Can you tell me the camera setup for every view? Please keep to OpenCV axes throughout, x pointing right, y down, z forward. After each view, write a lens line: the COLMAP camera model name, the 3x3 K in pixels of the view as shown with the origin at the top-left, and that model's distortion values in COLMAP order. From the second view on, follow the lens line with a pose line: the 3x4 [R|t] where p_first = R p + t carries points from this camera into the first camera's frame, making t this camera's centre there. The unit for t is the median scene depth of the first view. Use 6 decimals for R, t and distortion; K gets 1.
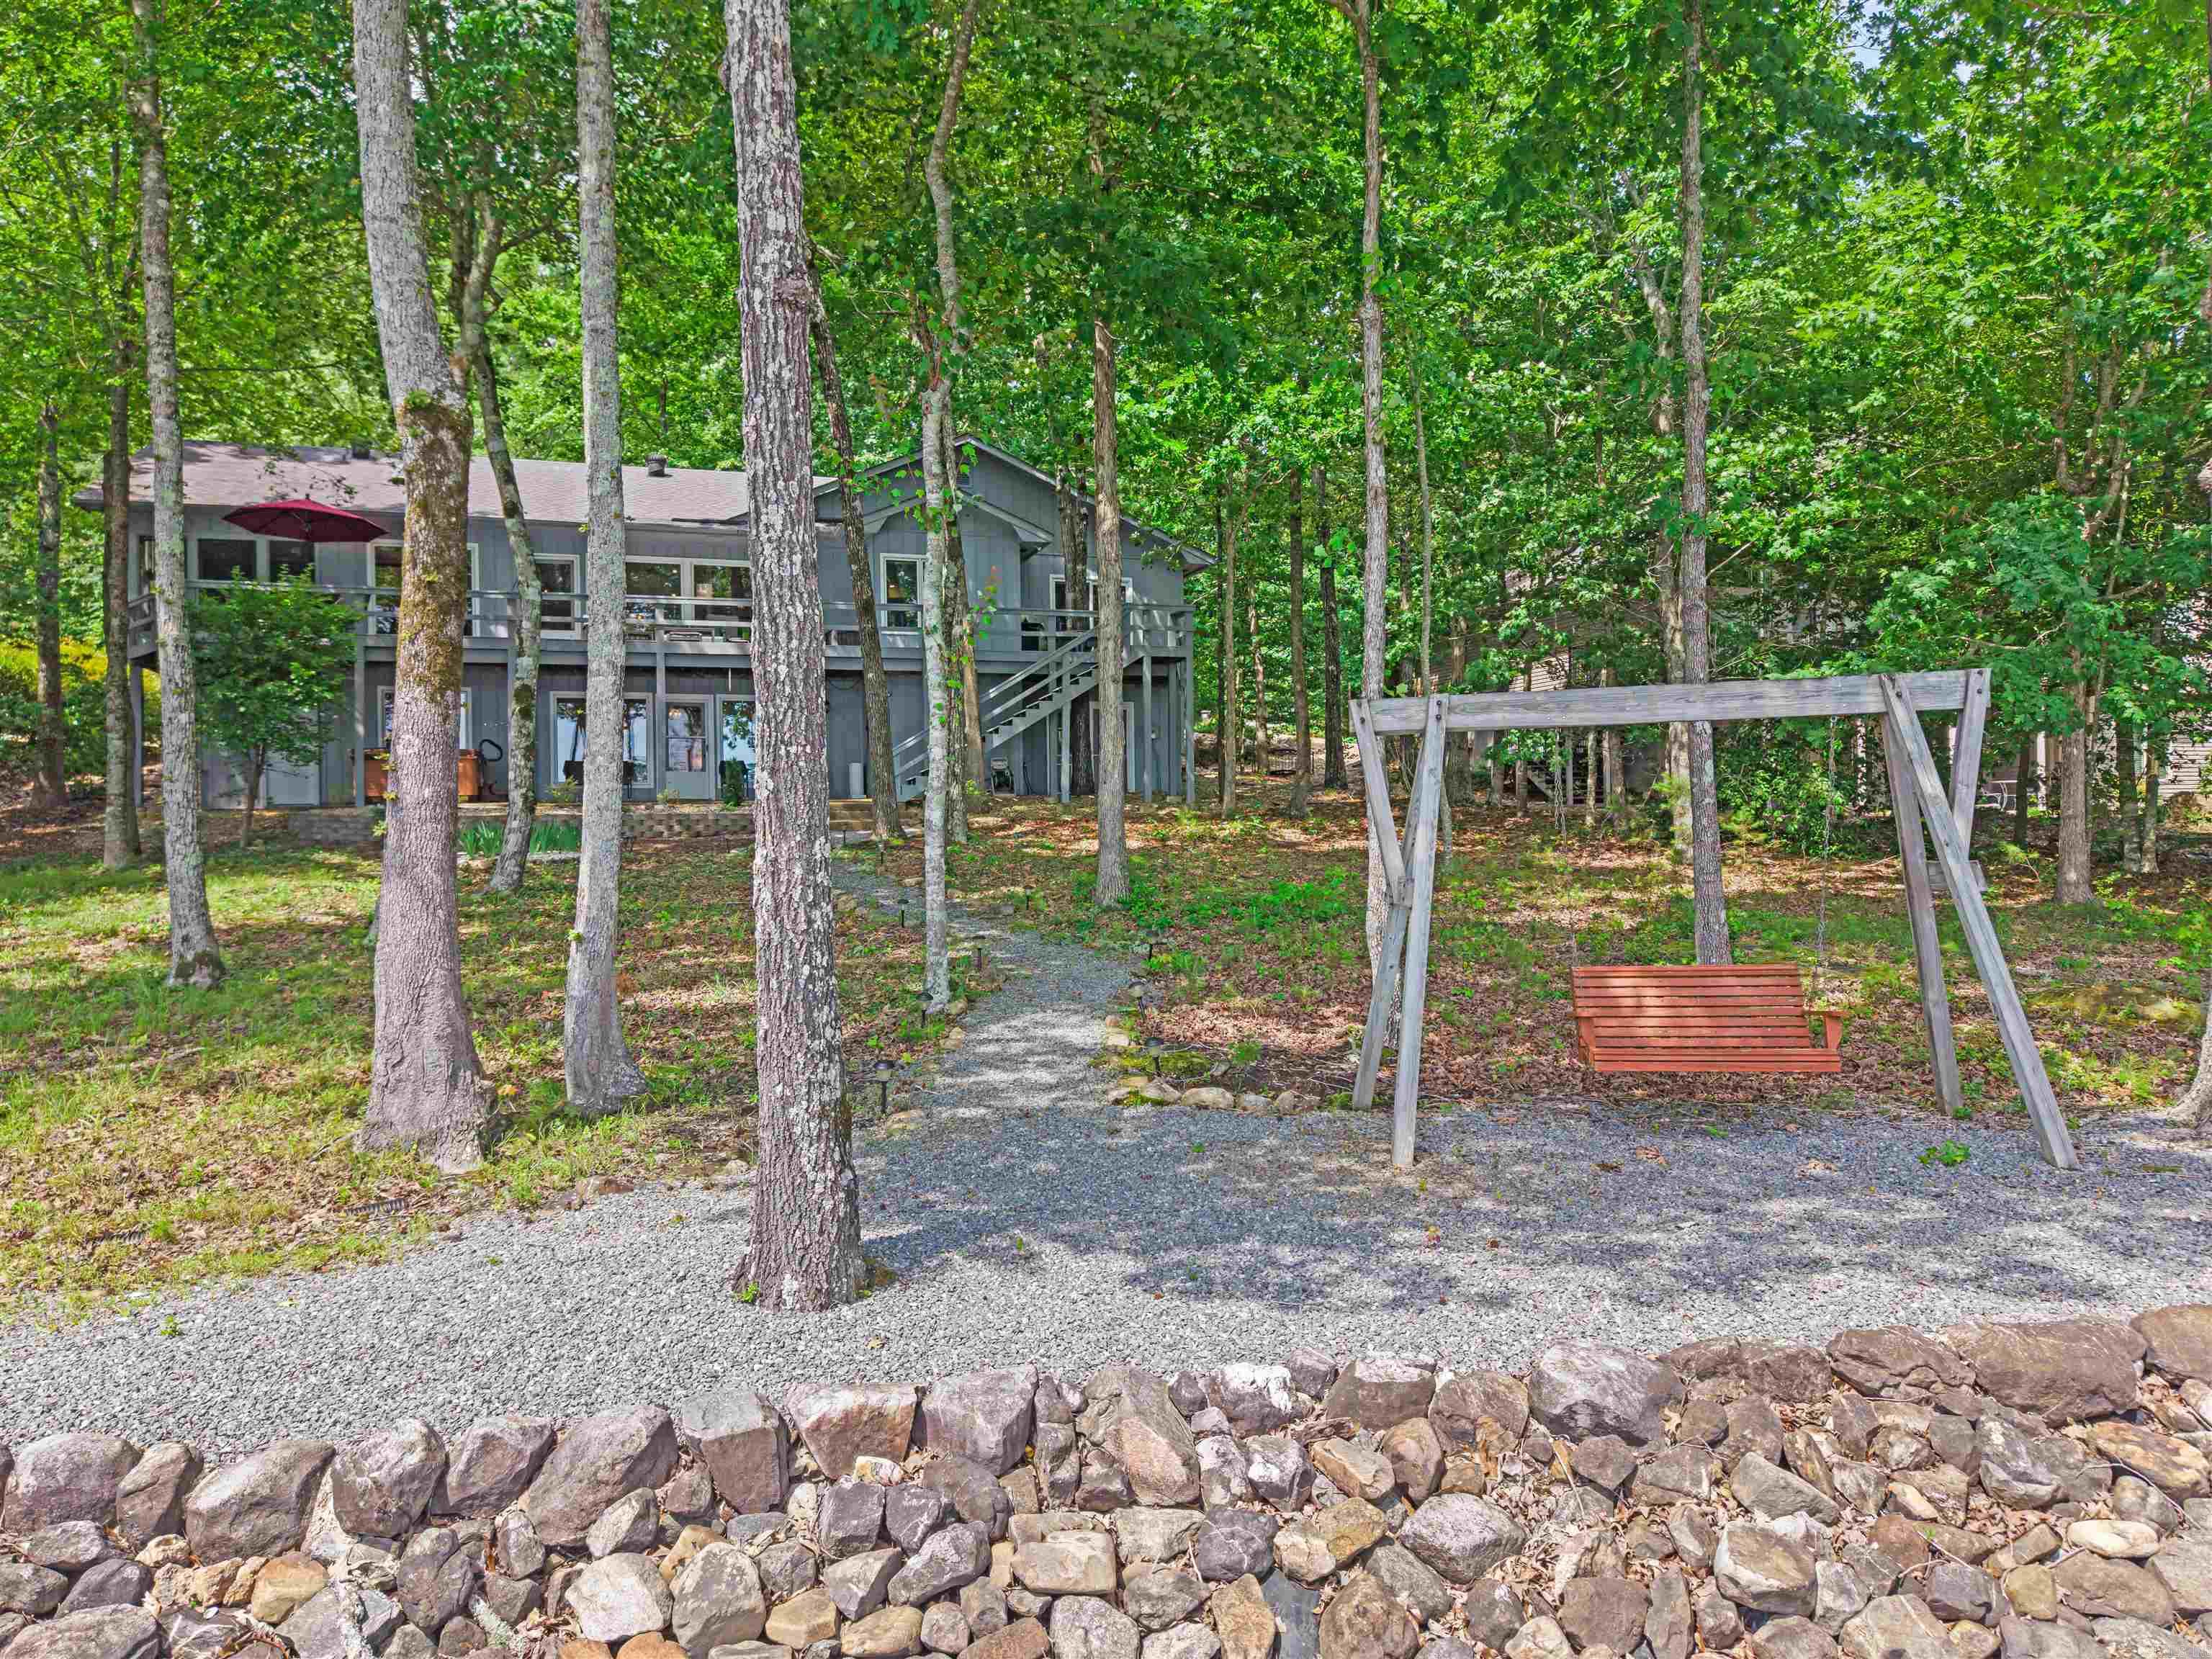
lens RADIAL K [[1442.1, 0, 1106.0], [0, 1442.1, 829.5], [0, 0, 1]] dist [0.047061, -0.095128]
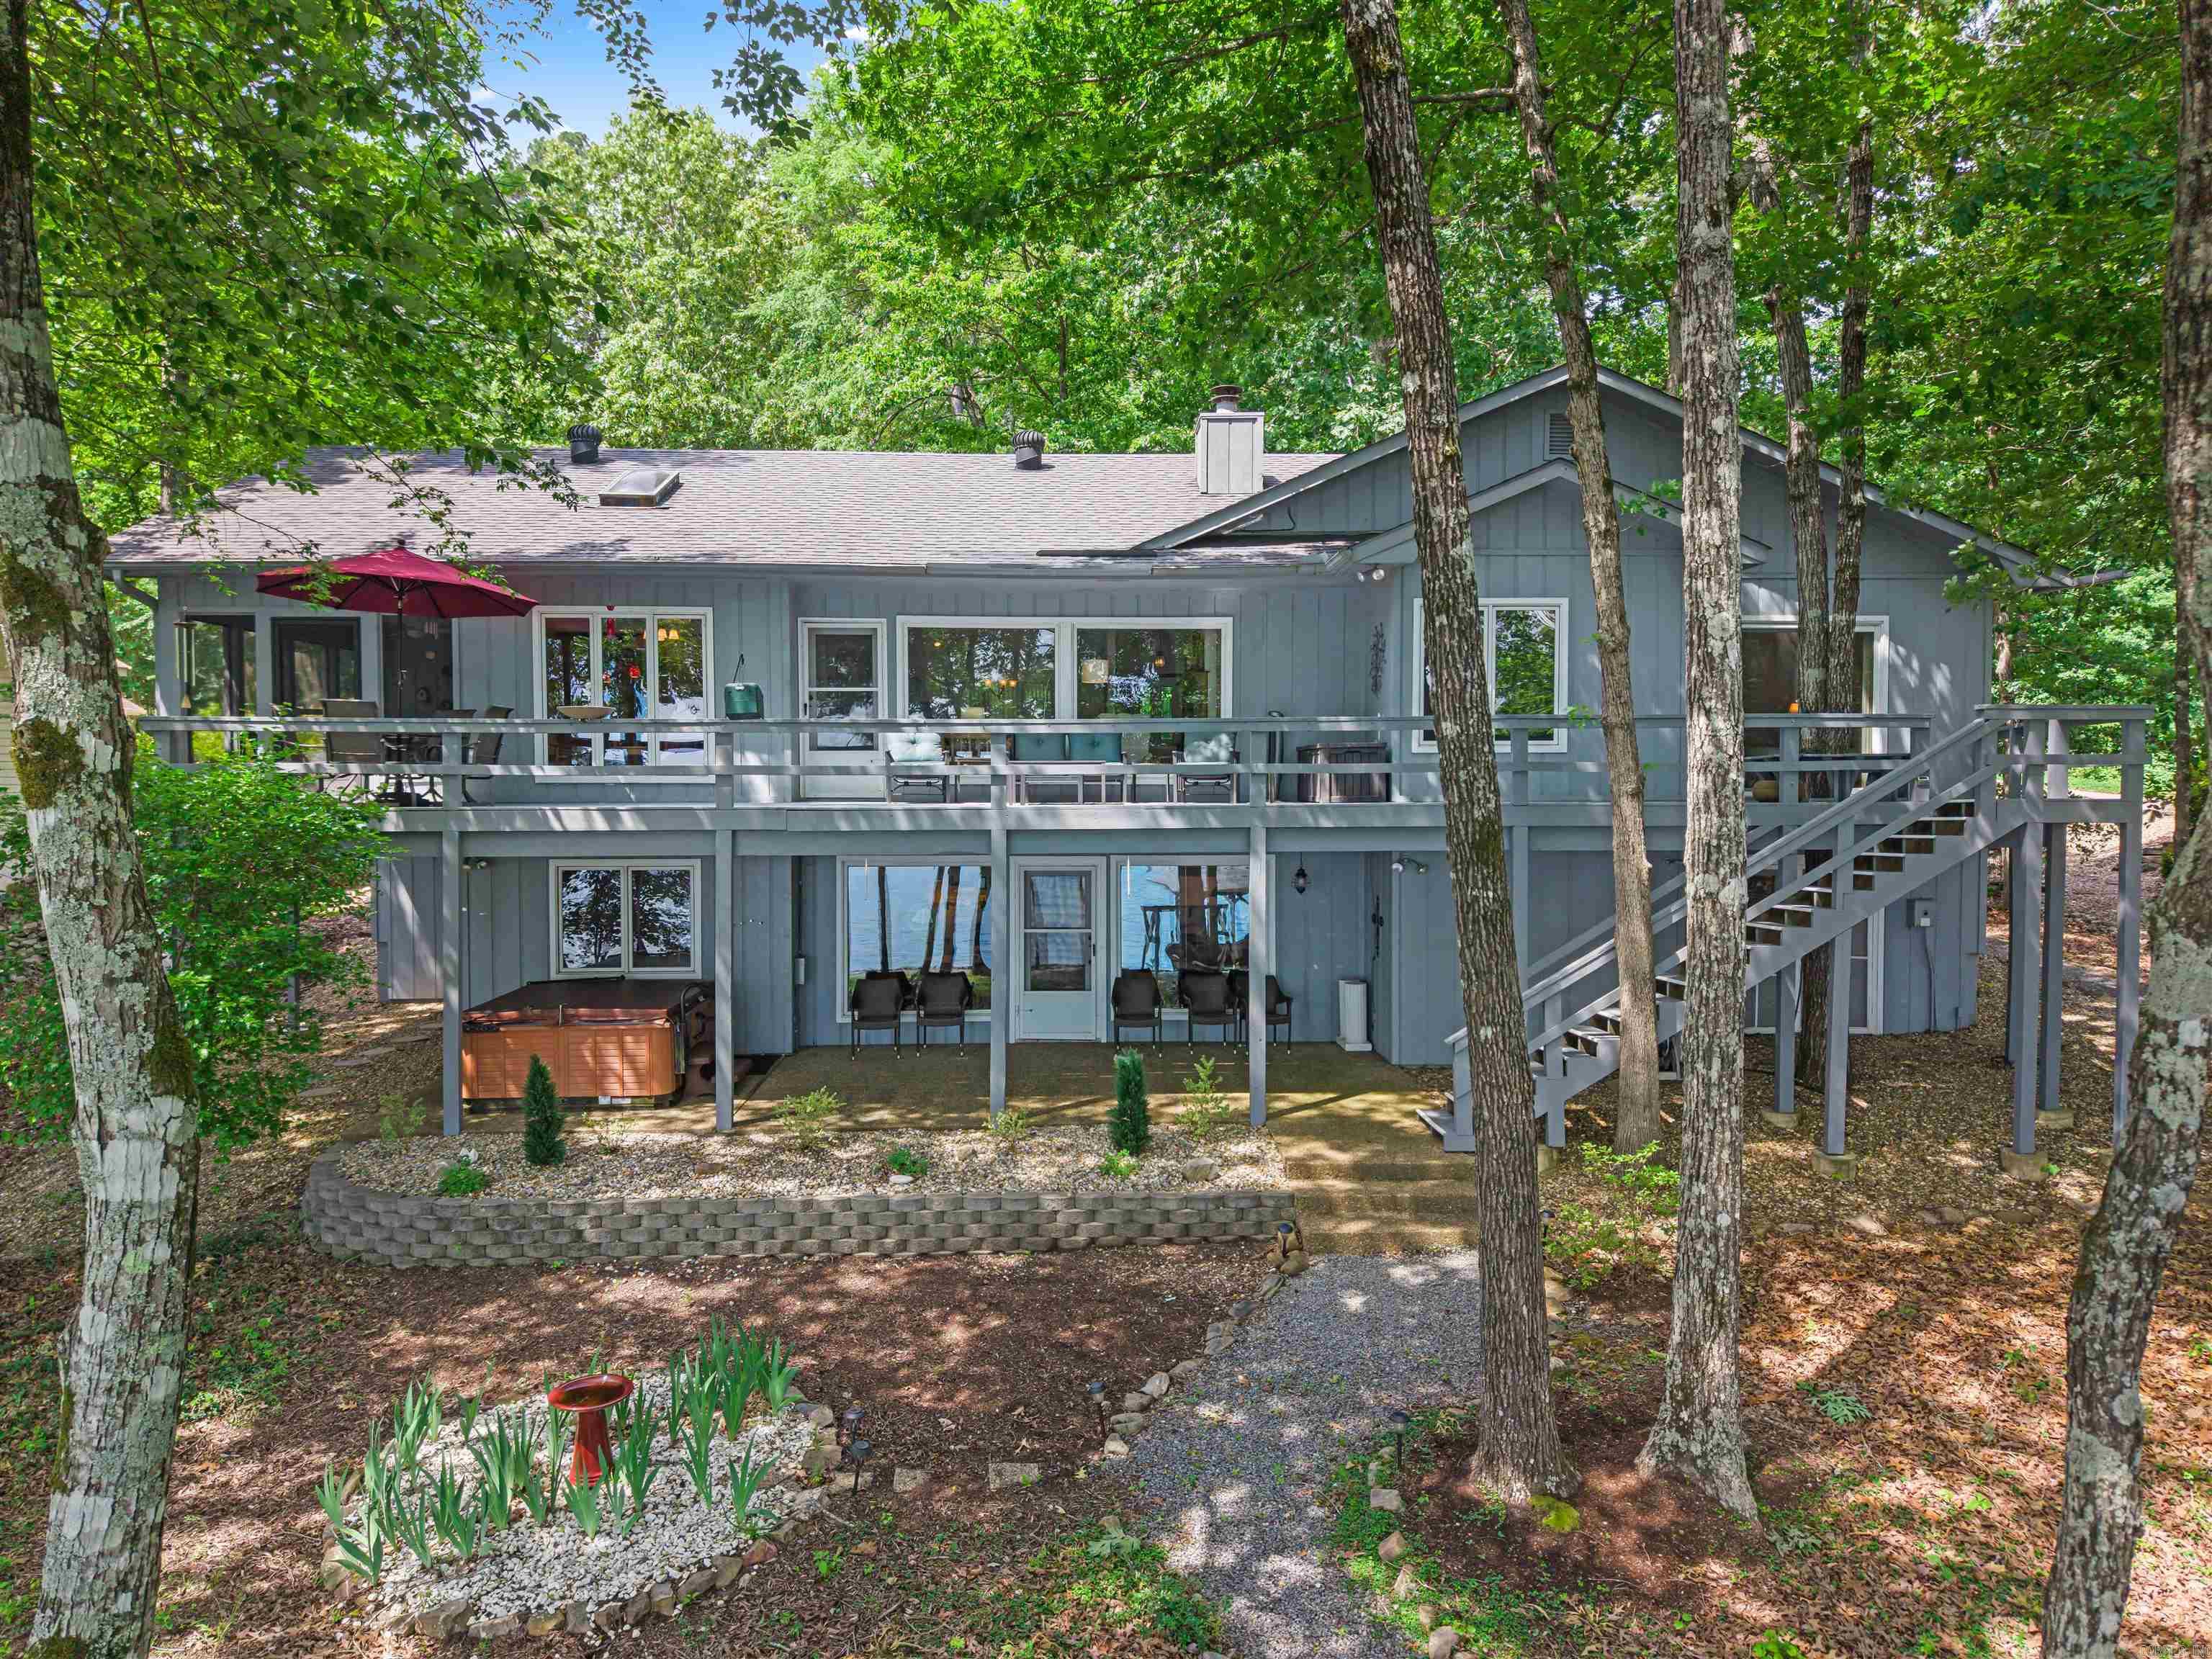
lens RADIAL K [[1442.1, 0, 1106.0], [0, 1442.1, 829.5], [0, 0, 1]] dist [0.047061, -0.095128]
pose [[0.957467, 0.025004, -0.287457, -0.102460], [-0.018416, 0.999503, 0.025600, -0.111042], [0.287954, -0.019217, 0.957452, 0.434513]]
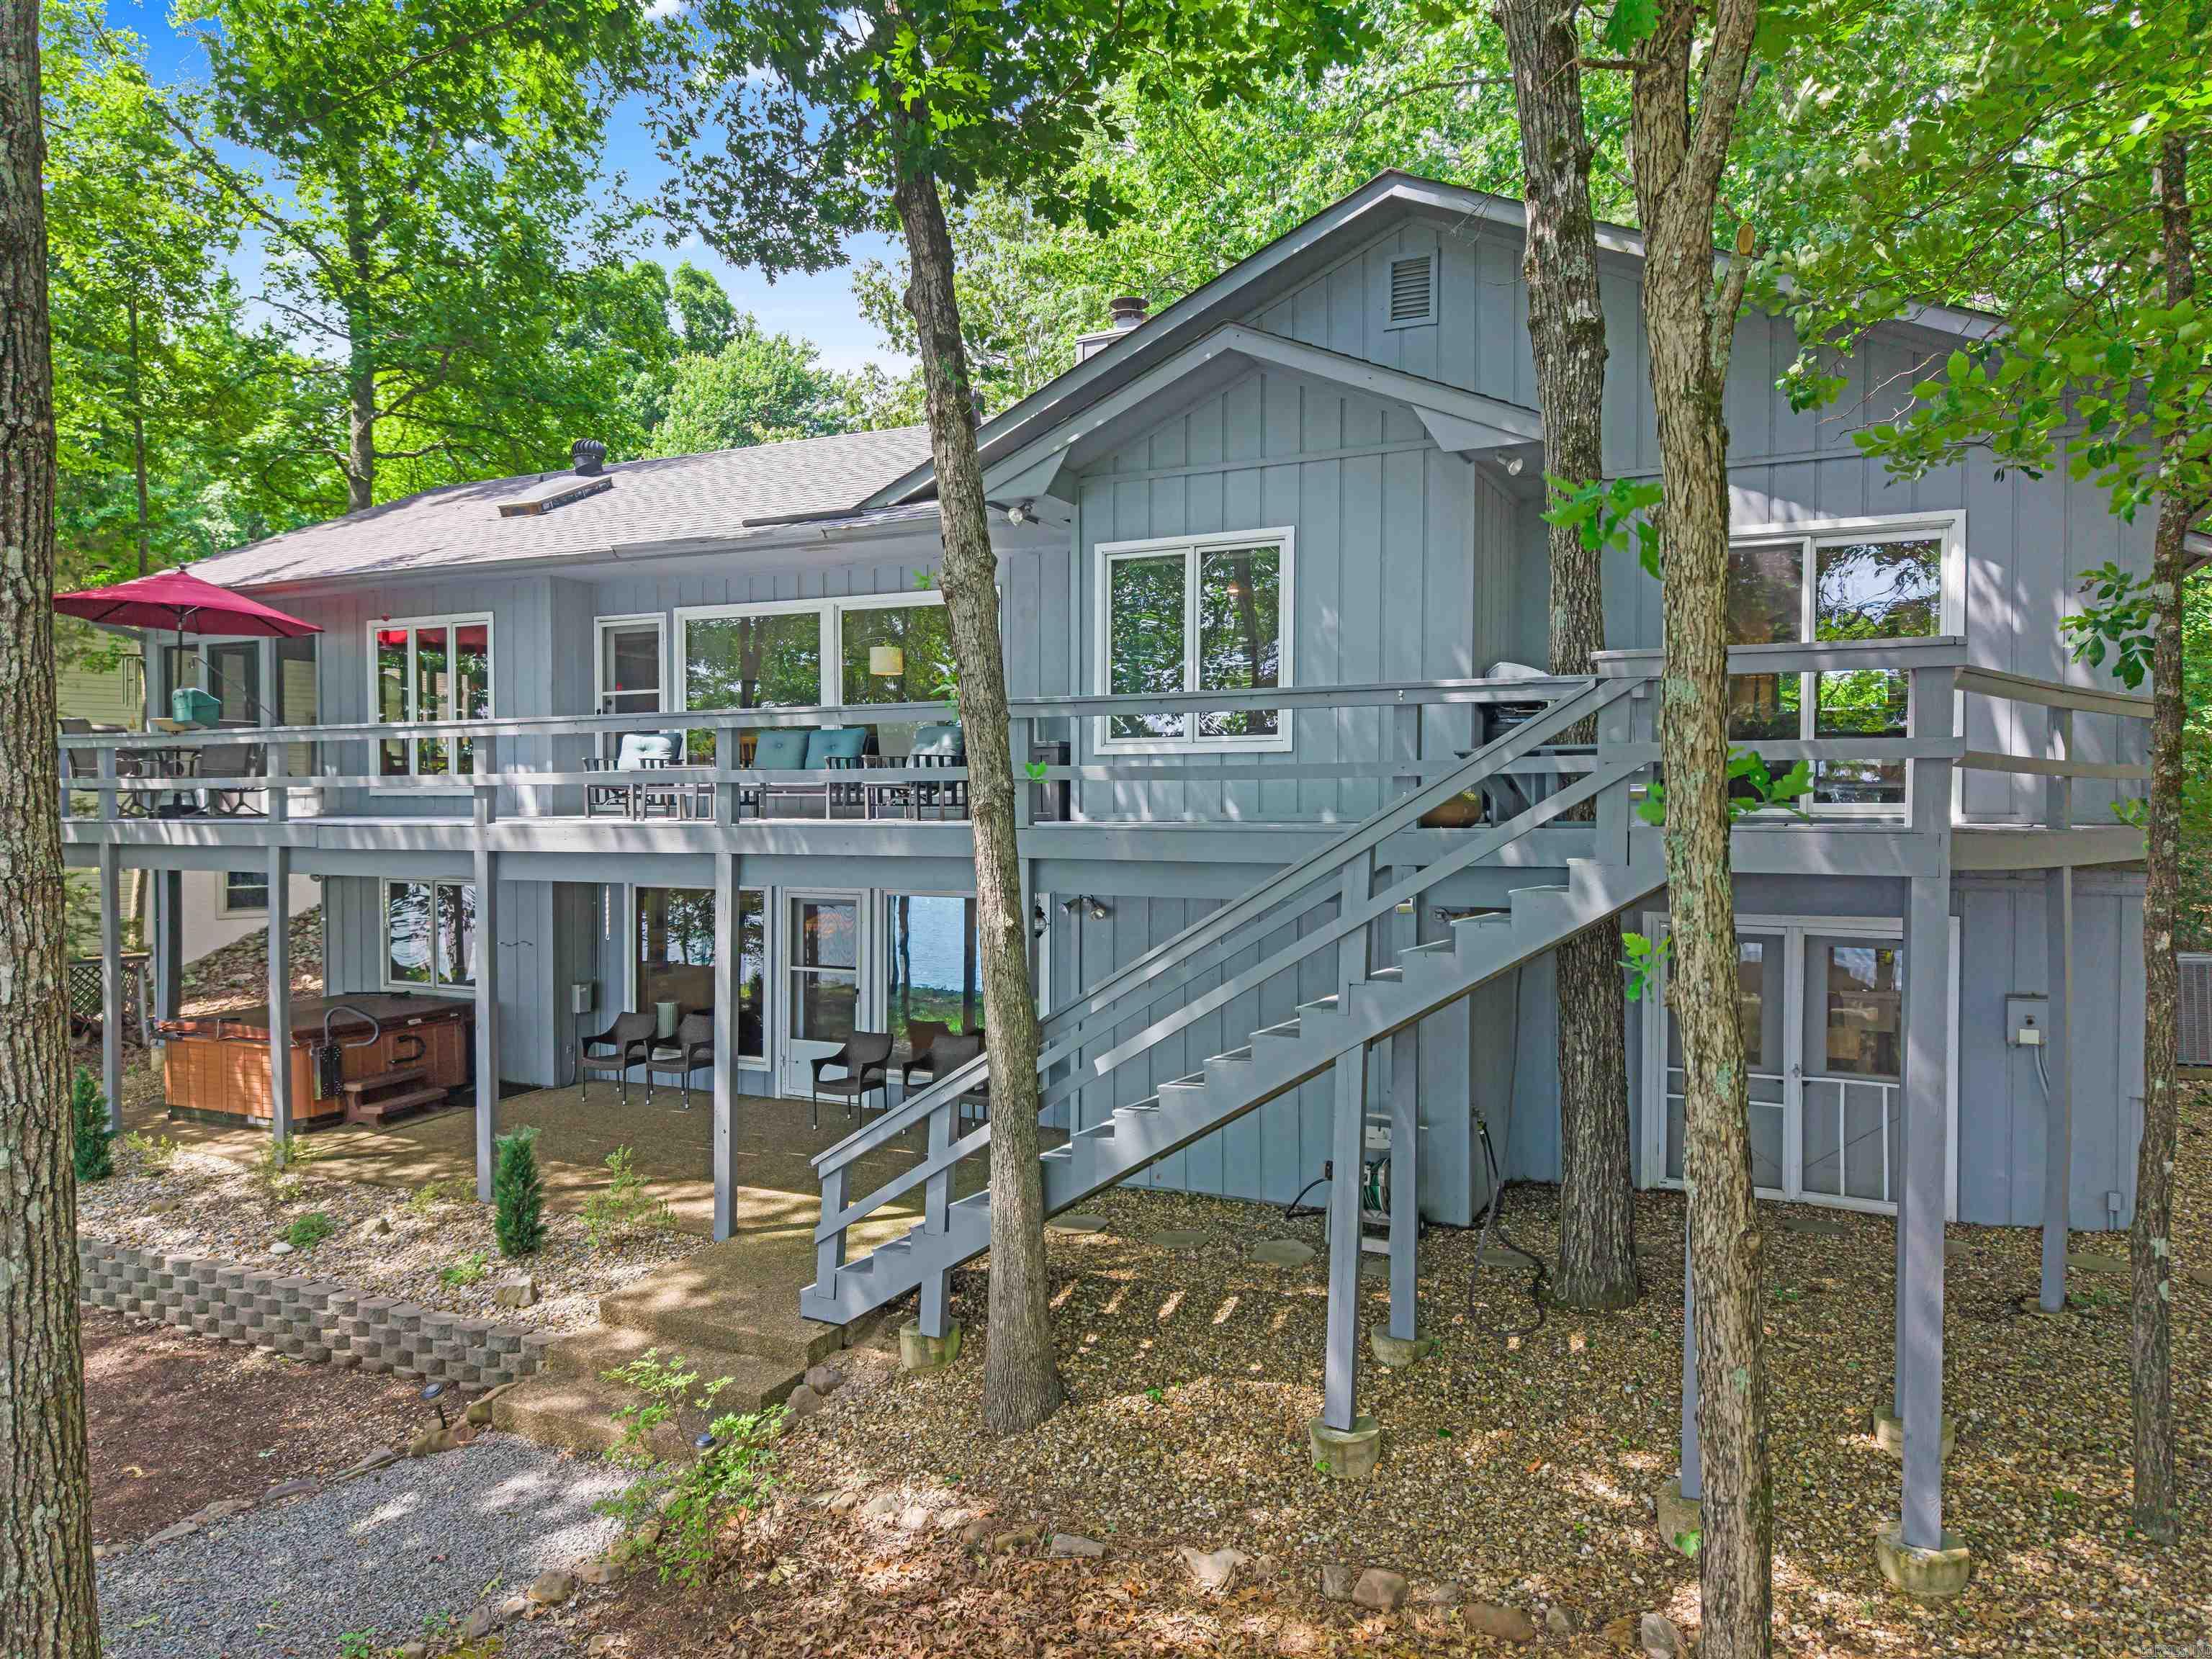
lens RADIAL K [[1442.1, 0, 1106.0], [0, 1442.1, 829.5], [0, 0, 1]] dist [0.047061, -0.095128]
pose [[0.728247, 0.030504, -0.684636, 0.110465], [-0.015710, 0.999489, 0.027821, -0.117225], [0.685135, -0.009505, 0.728354, 0.680138]]
